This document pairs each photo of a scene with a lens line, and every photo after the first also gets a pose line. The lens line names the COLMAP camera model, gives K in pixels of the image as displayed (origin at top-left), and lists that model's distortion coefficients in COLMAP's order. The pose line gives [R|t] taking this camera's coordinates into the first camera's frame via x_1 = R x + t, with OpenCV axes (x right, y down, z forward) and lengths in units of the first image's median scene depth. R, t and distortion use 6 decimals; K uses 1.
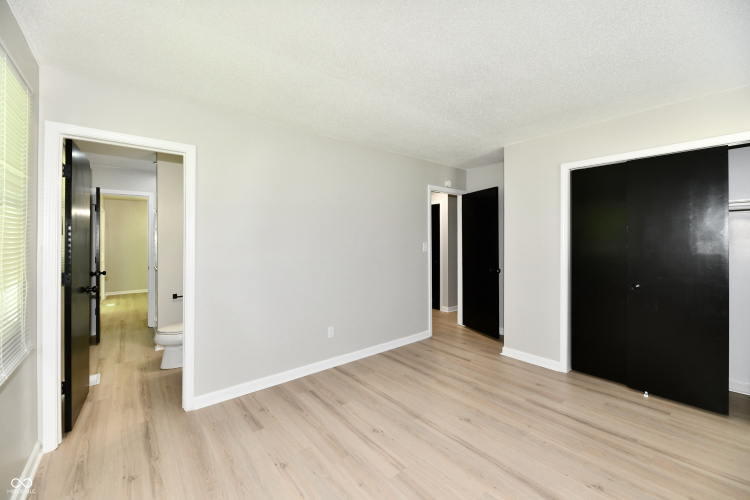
lens RADIAL K [[308.0, 0, 379.6], [0, 308.0, 241.3], [0, 0, 1]] dist [-0.001907, -0.000266]
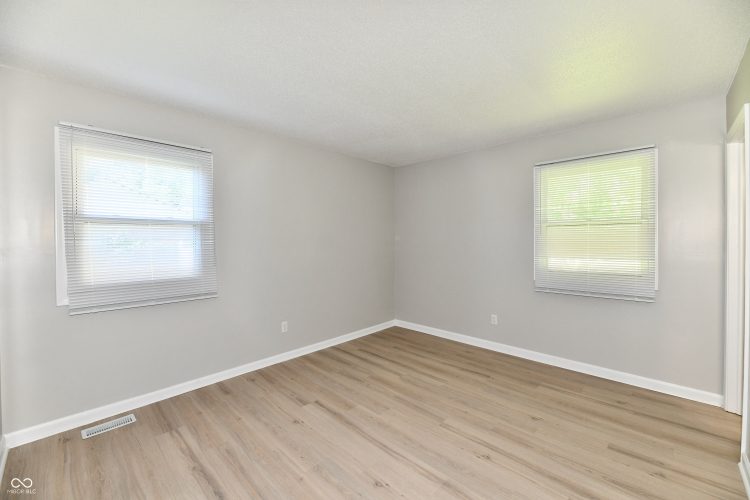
lens RADIAL K [[308.0, 0, 379.6], [0, 308.0, 241.3], [0, 0, 1]] dist [-0.001907, -0.000266]
pose [[-0.993104, 0.006702, -0.117042, 0.338853], [0.005996, 0.999962, 0.006386, -0.001665], [0.117080, 0.005640, -0.993106, 1.615108]]
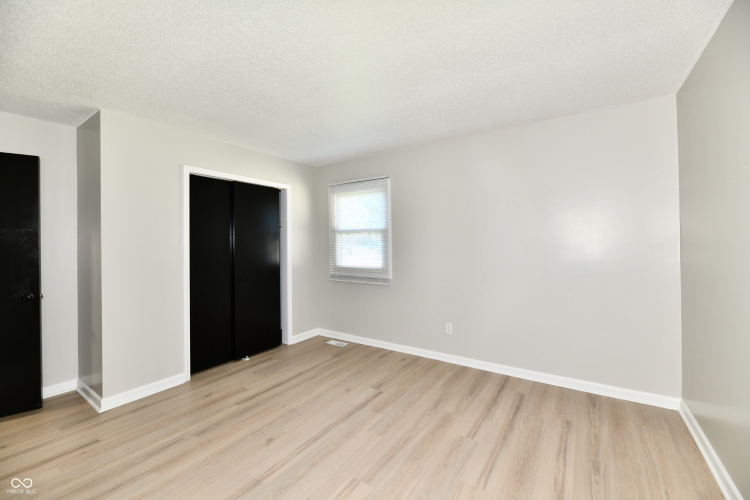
lens RADIAL K [[308.0, 0, 379.6], [0, 308.0, 241.3], [0, 0, 1]] dist [-0.001907, -0.000266]
pose [[-0.282897, 0.010658, 0.959091, -0.641432], [0.012949, 0.999890, -0.007292, 0.003364], [-0.959063, 0.010356, -0.283004, 0.881118]]
